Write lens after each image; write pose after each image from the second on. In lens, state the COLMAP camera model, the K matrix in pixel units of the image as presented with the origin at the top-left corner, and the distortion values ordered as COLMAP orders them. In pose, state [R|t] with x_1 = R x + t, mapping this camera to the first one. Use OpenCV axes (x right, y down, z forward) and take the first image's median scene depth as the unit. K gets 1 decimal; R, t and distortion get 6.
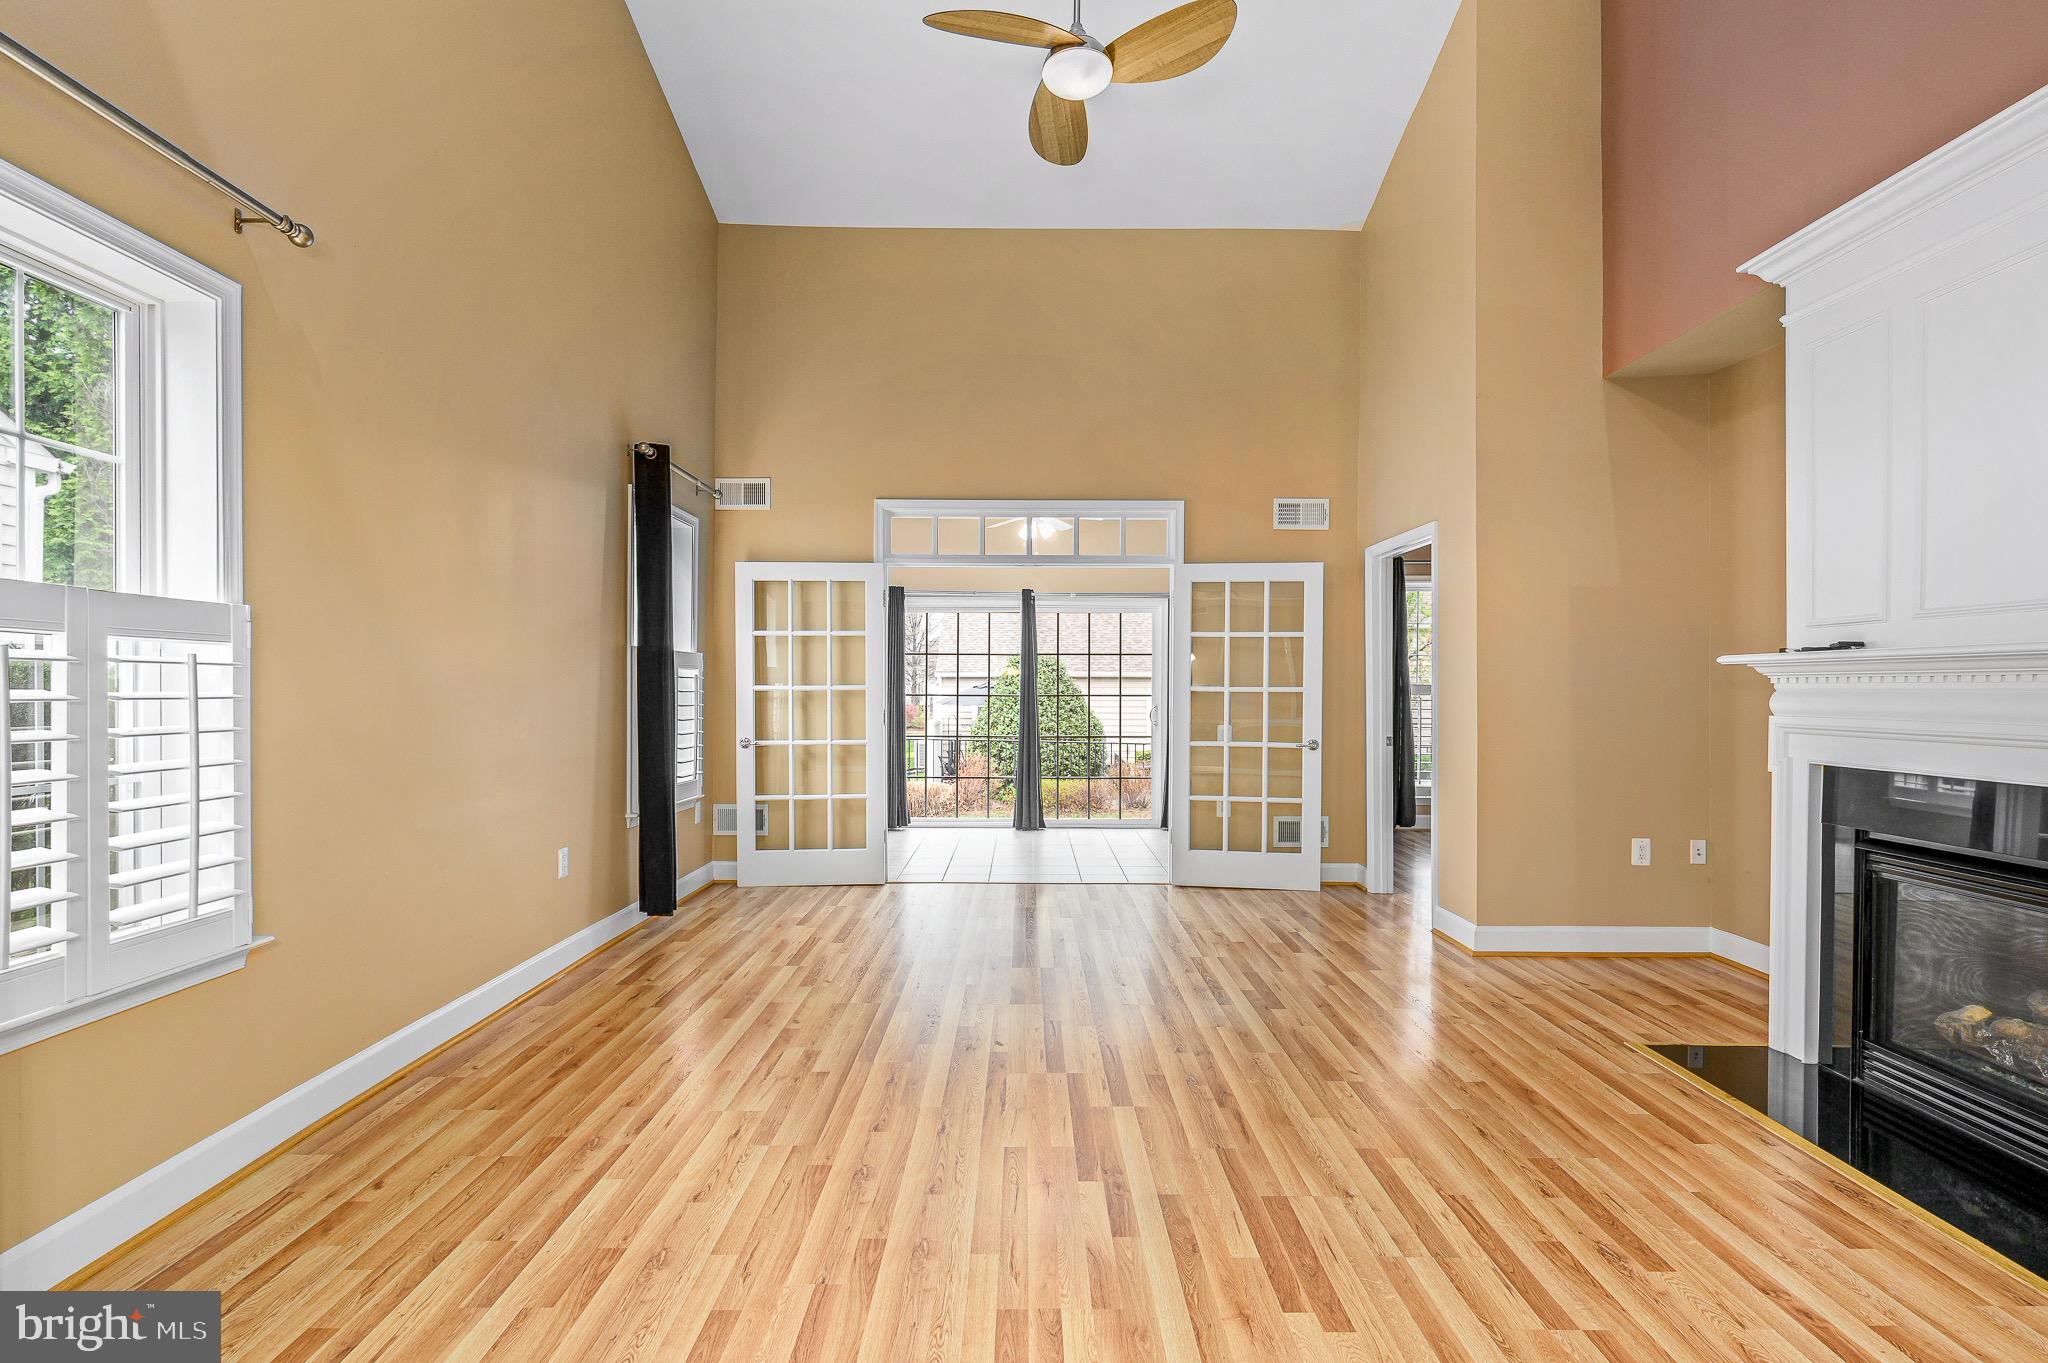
lens RADIAL K [[1002.2, 0, 1035.3], [0, 1002.2, 680.6], [0, 0, 1]] dist [-0.001077, 0.002371]
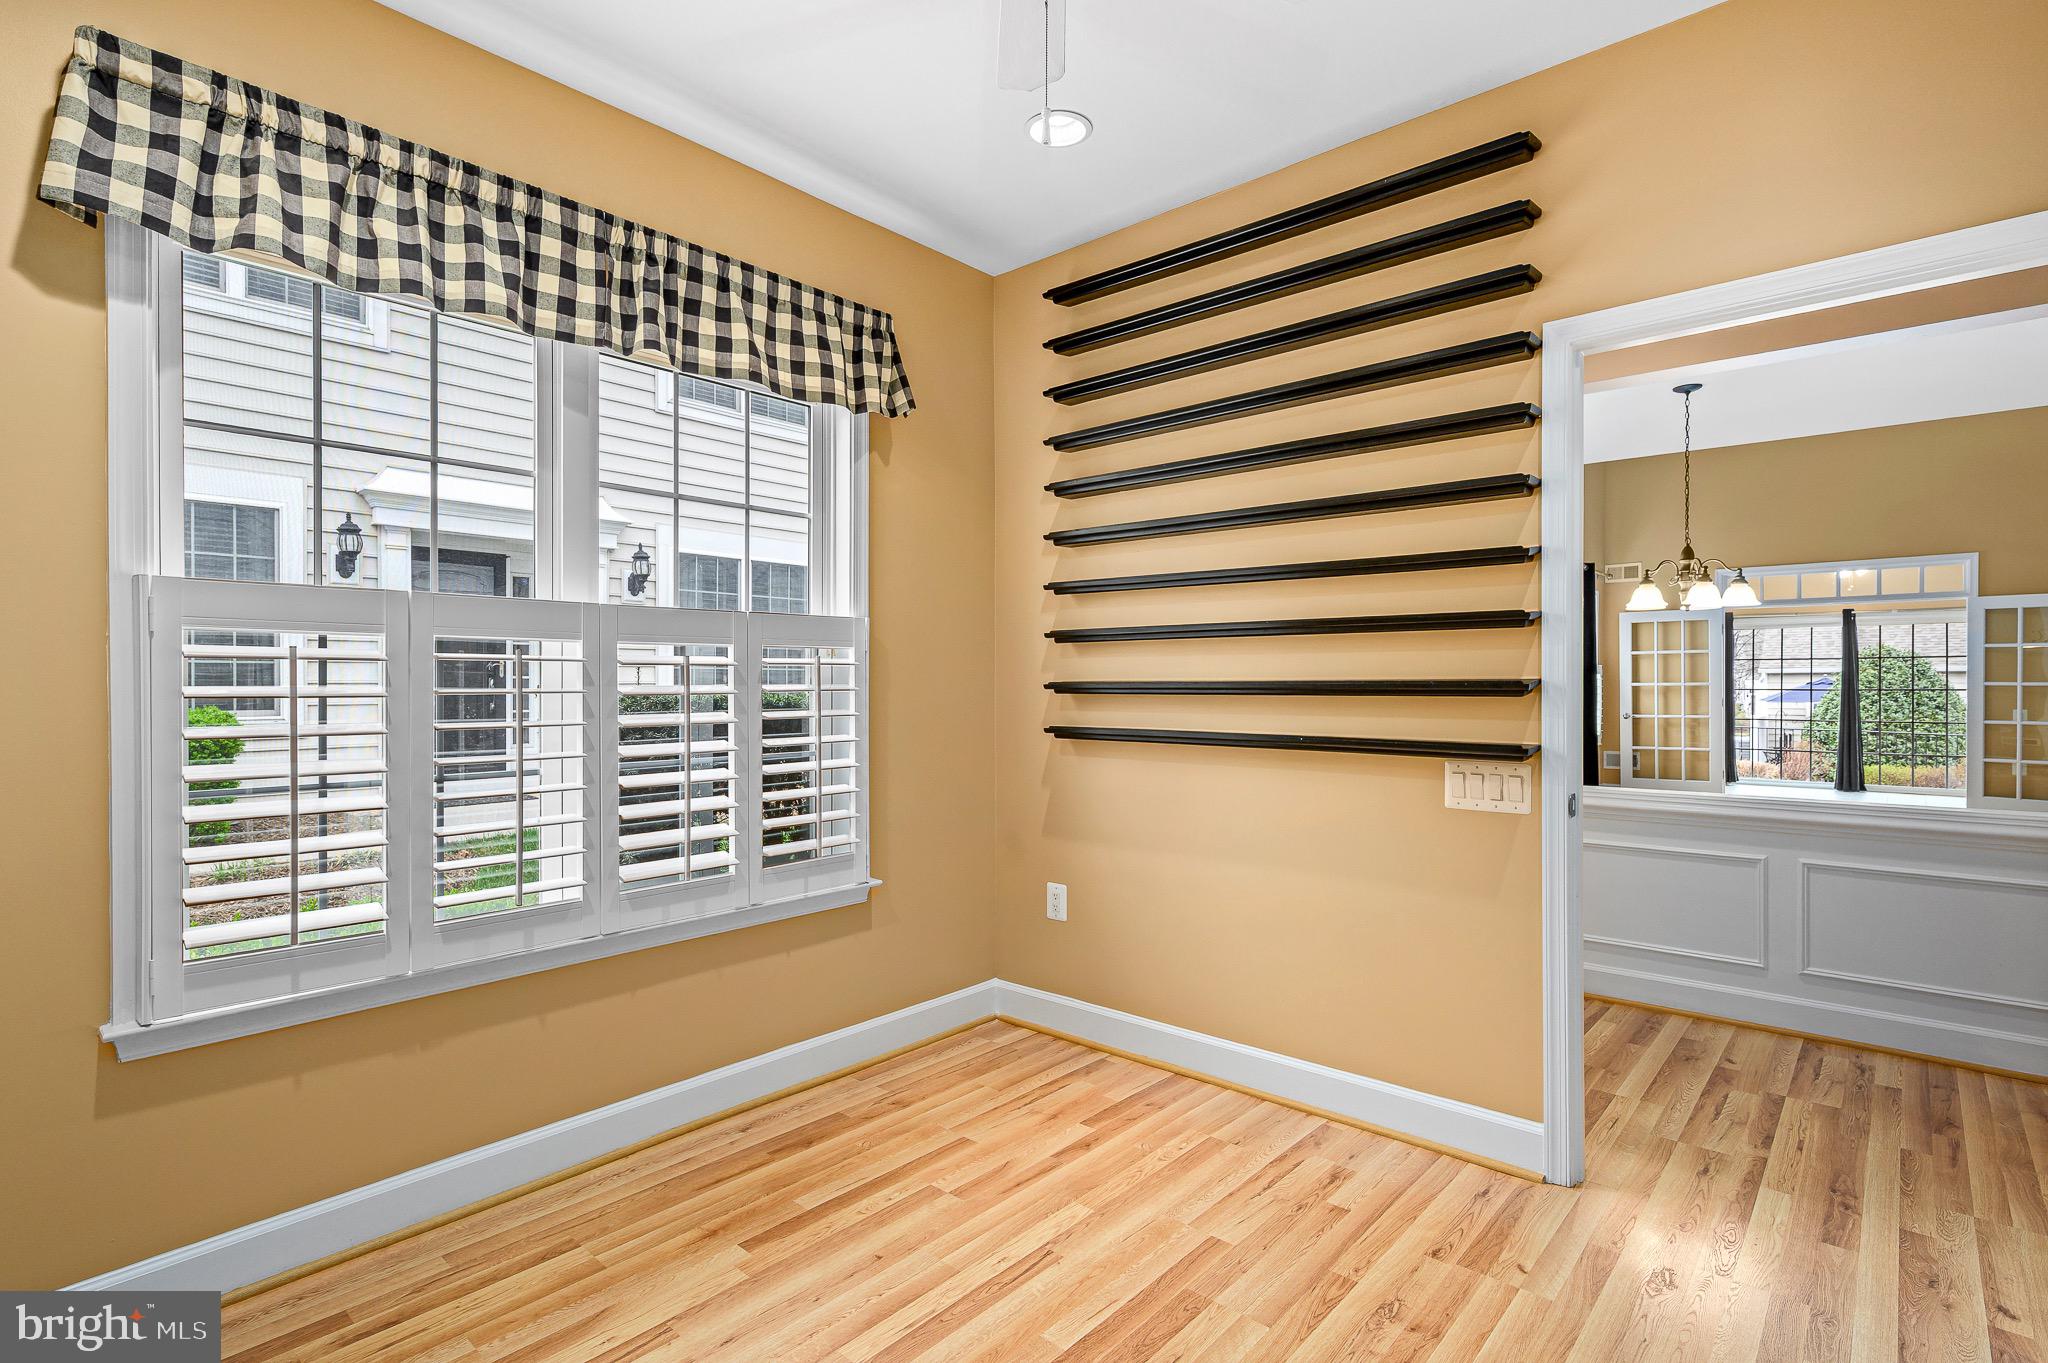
lens RADIAL K [[1002.2, 0, 1022.2], [0, 1002.2, 694.8], [0, 0, 1]] dist [-0.001077, 0.002371]
pose [[0.743248, 0.005986, -0.668989, 0.132261], [0.006200, 0.999855, 0.015835, -0.011779], [0.668987, -0.015917, 0.743103, -1.370145]]
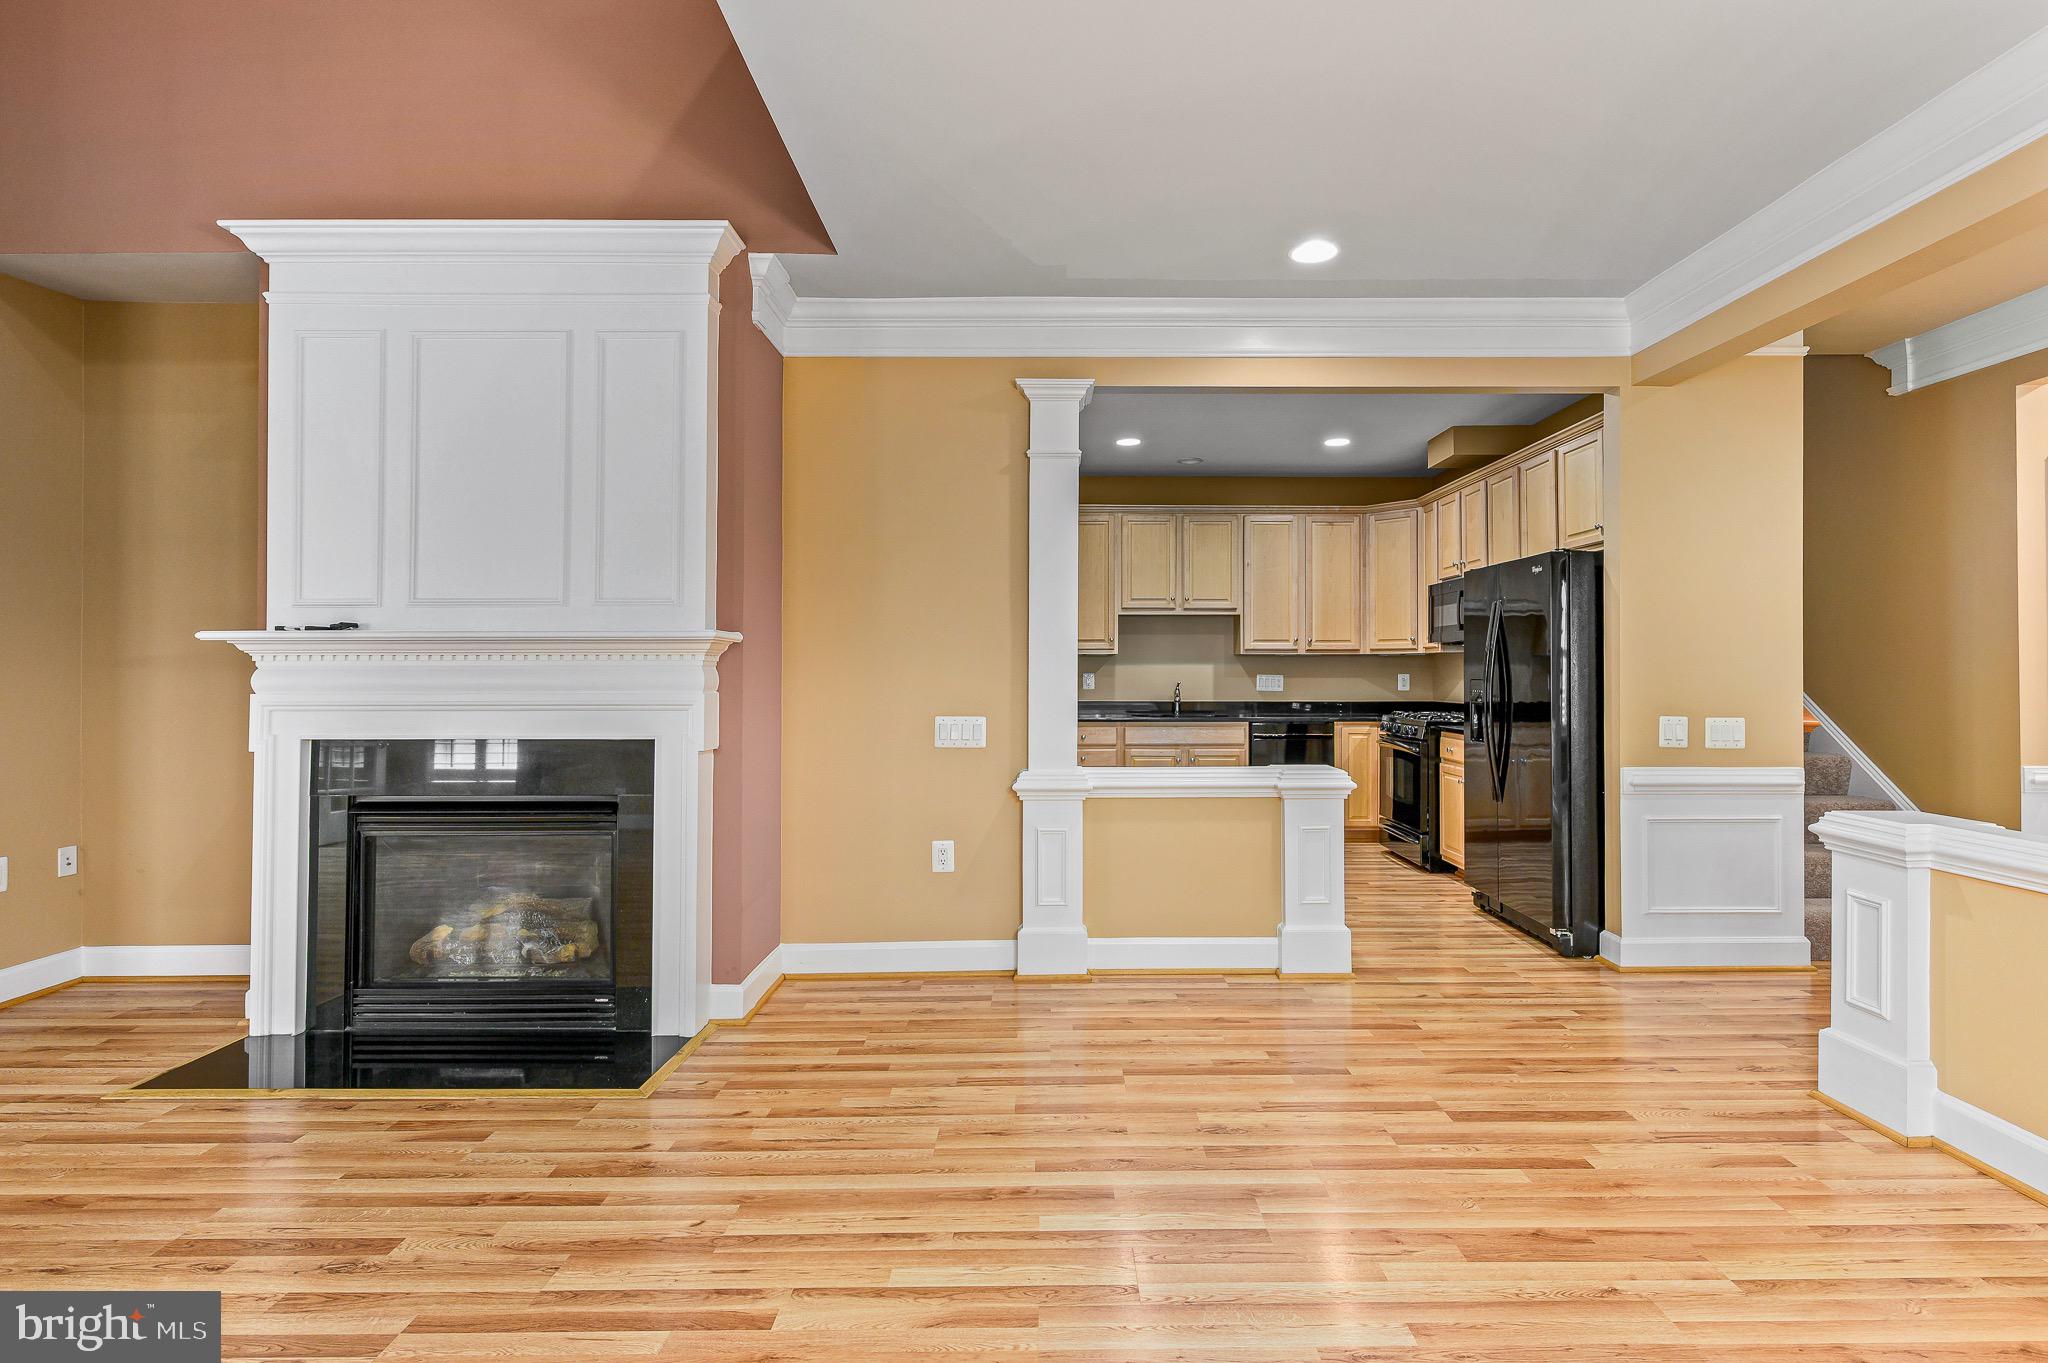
lens RADIAL K [[1002.2, 0, 1060.3], [0, 1002.2, 646.5], [0, 0, 1]] dist [-0.001077, 0.002371]
pose [[-0.001118, 0.022318, 0.999750, -0.190012], [-0.005687, 0.999735, -0.022324, 0.004536], [-0.999983, -0.005711, -0.000991, 0.166905]]
